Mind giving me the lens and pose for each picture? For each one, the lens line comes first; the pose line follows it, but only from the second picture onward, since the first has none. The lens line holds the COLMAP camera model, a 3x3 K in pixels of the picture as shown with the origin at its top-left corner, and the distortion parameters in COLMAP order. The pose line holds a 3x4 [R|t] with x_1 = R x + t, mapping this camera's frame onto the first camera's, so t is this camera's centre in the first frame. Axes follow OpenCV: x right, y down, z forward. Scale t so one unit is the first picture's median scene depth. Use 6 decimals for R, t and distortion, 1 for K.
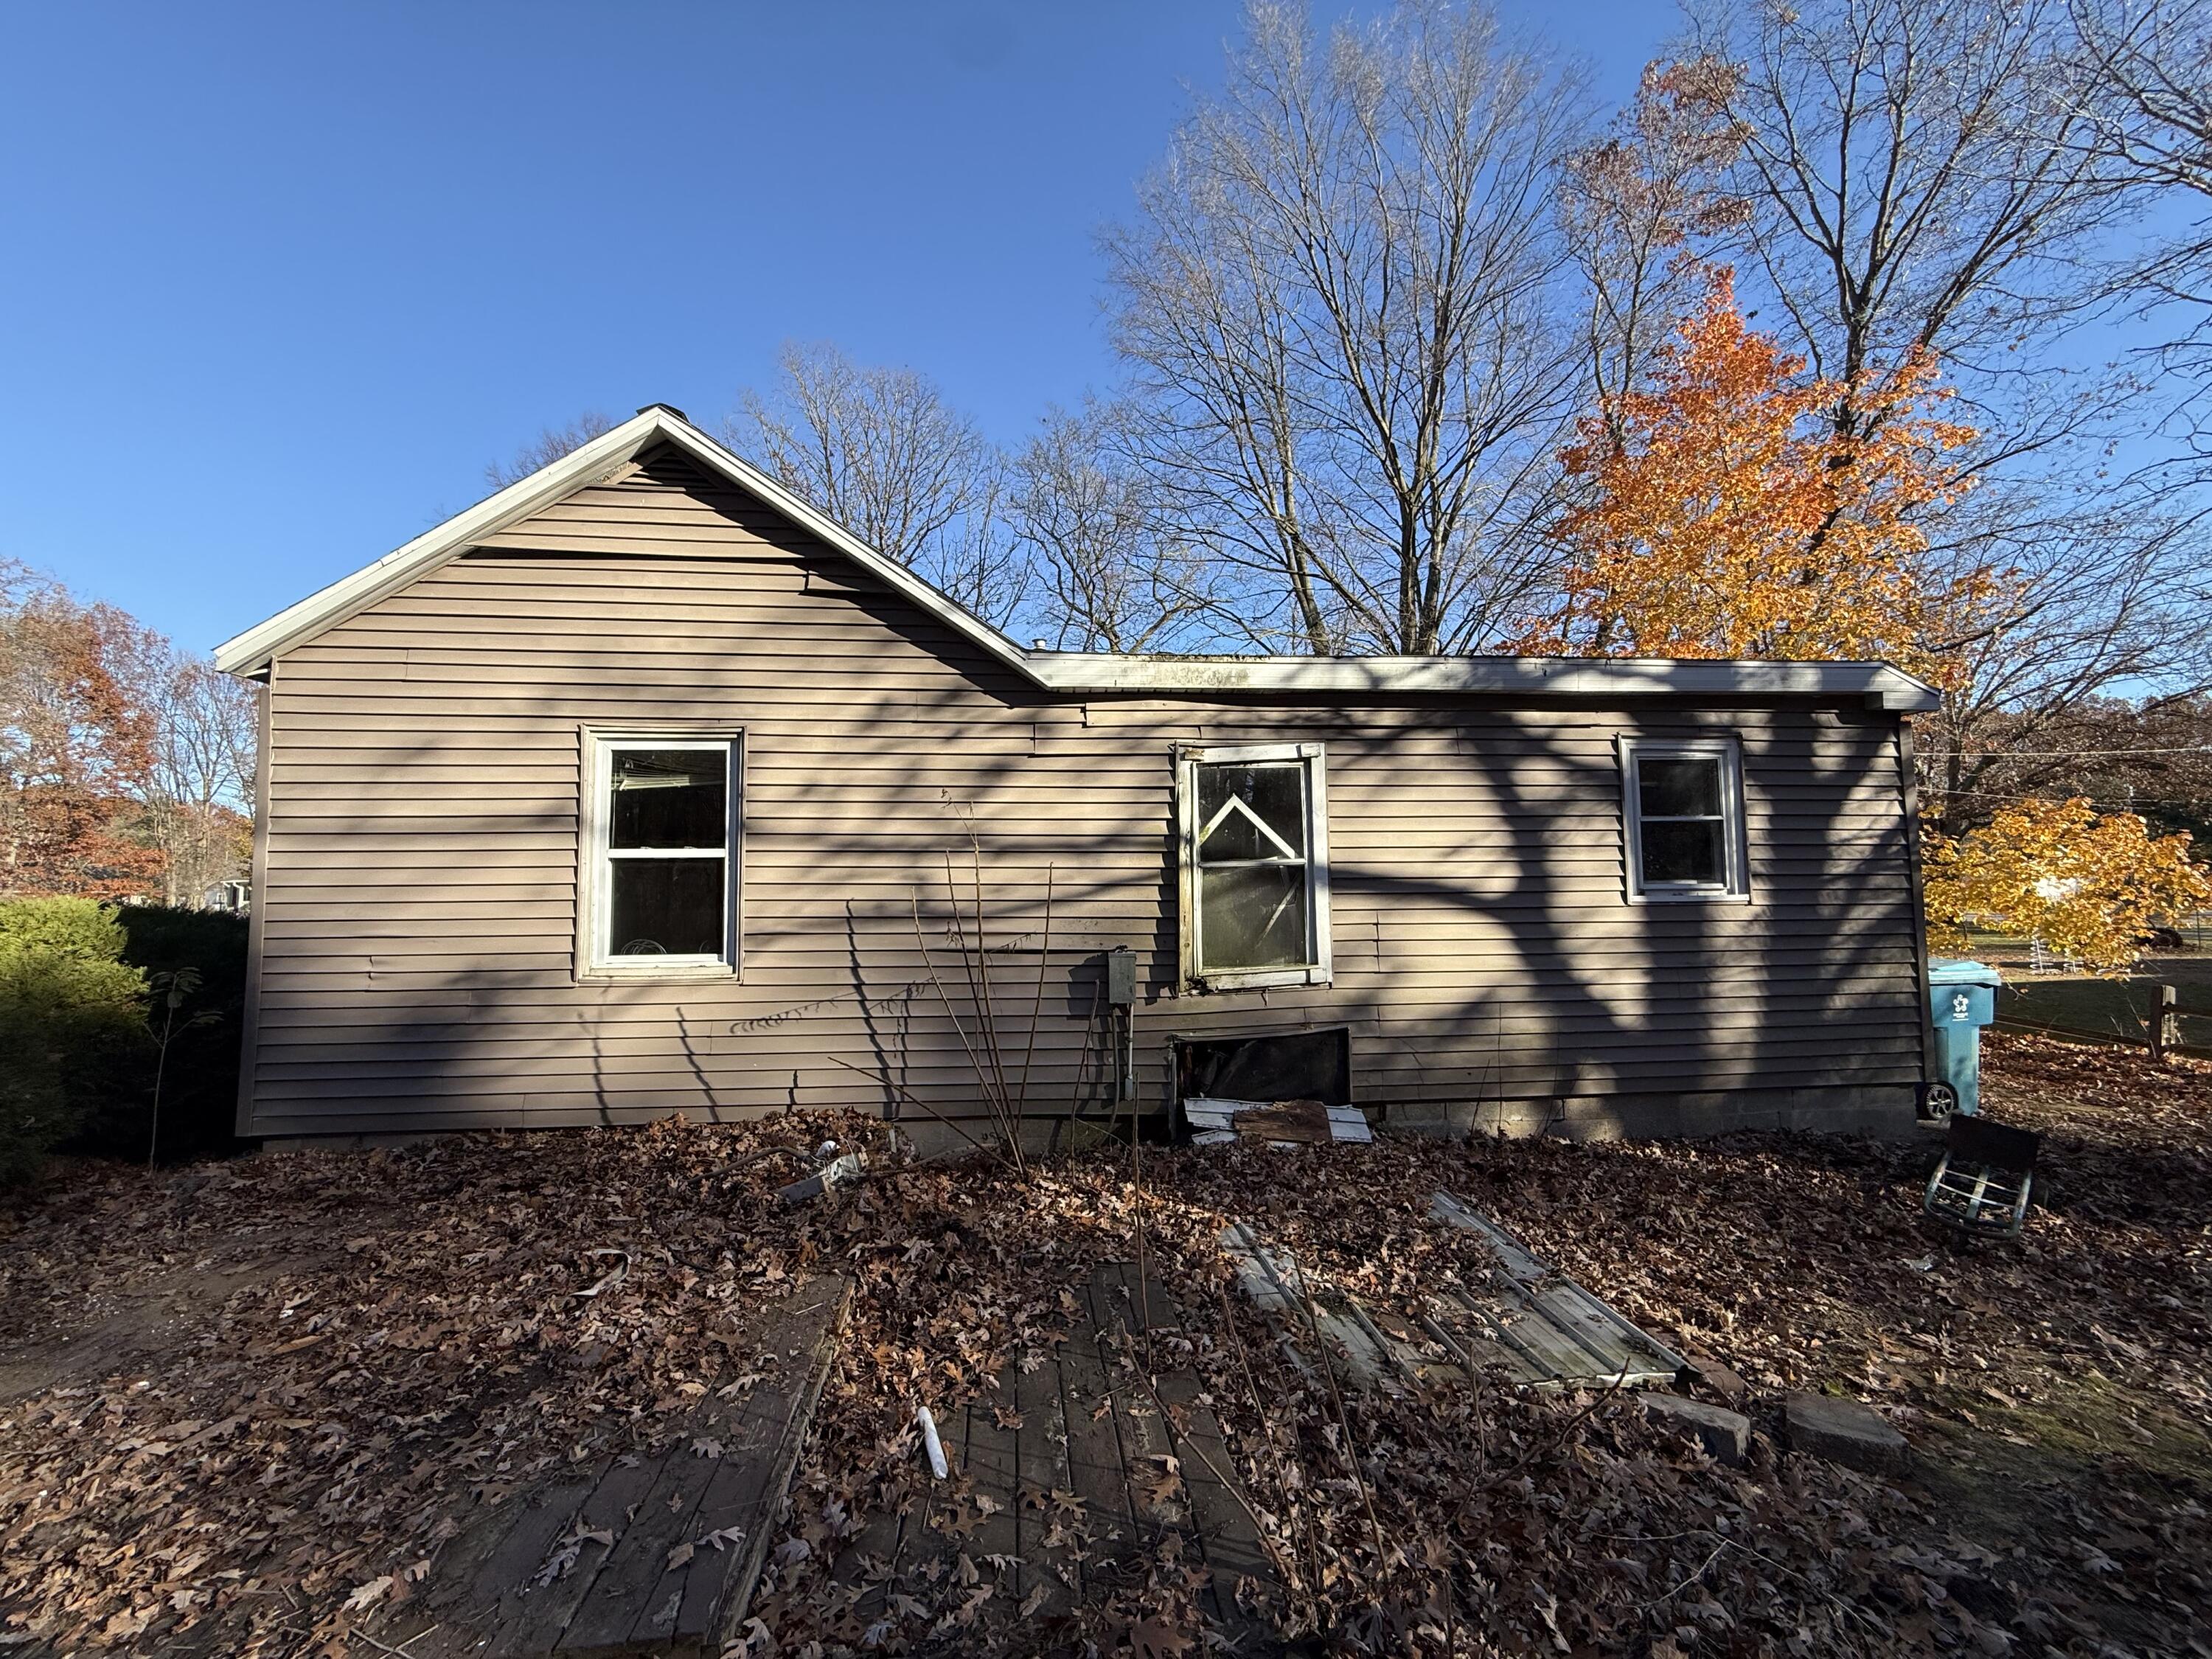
lens RADIAL K [[884.9, 0, 1104.3], [0, 884.9, 827.6], [0, 0, 1]] dist [-0.000853, 0.000192]
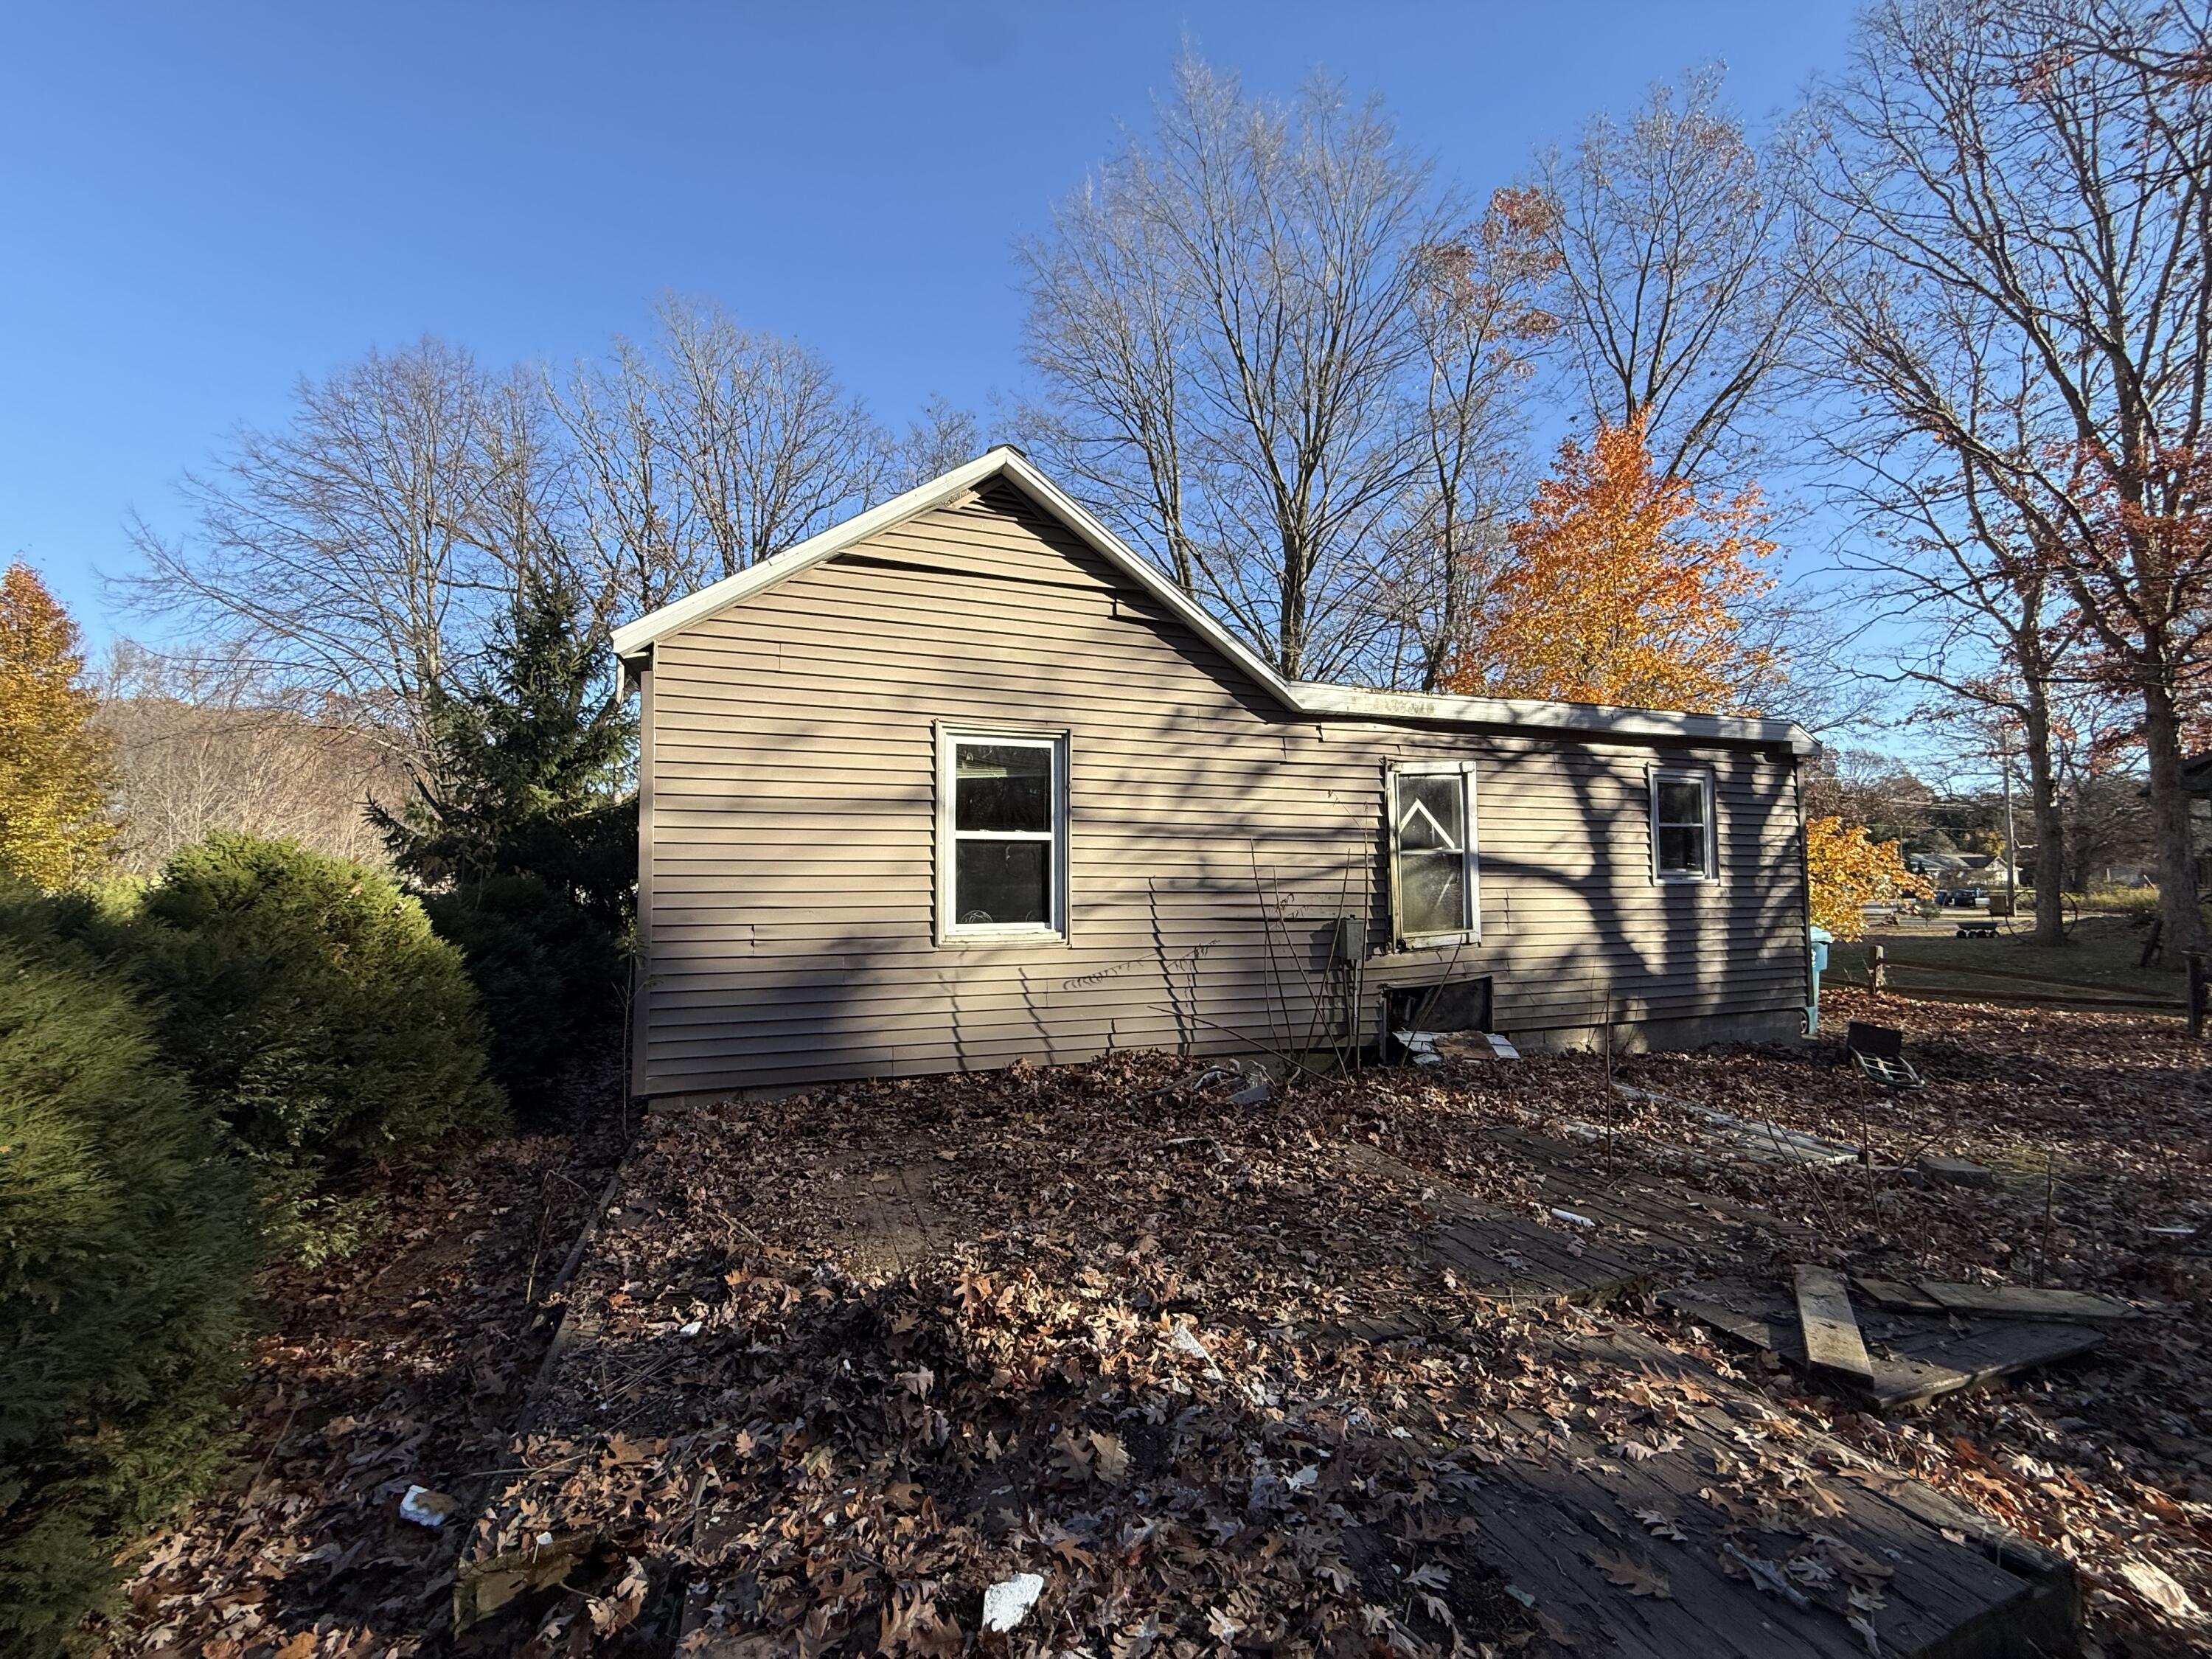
lens RADIAL K [[884.9, 0, 1103.9], [0, 884.9, 826.9], [0, 0, 1]] dist [-0.000853, 0.000192]
pose [[0.968060, 0.022164, 0.249737, -0.635670], [-0.024291, 0.999690, 0.005438, 0.008348], [-0.249539, -0.011331, 0.968298, -0.144727]]
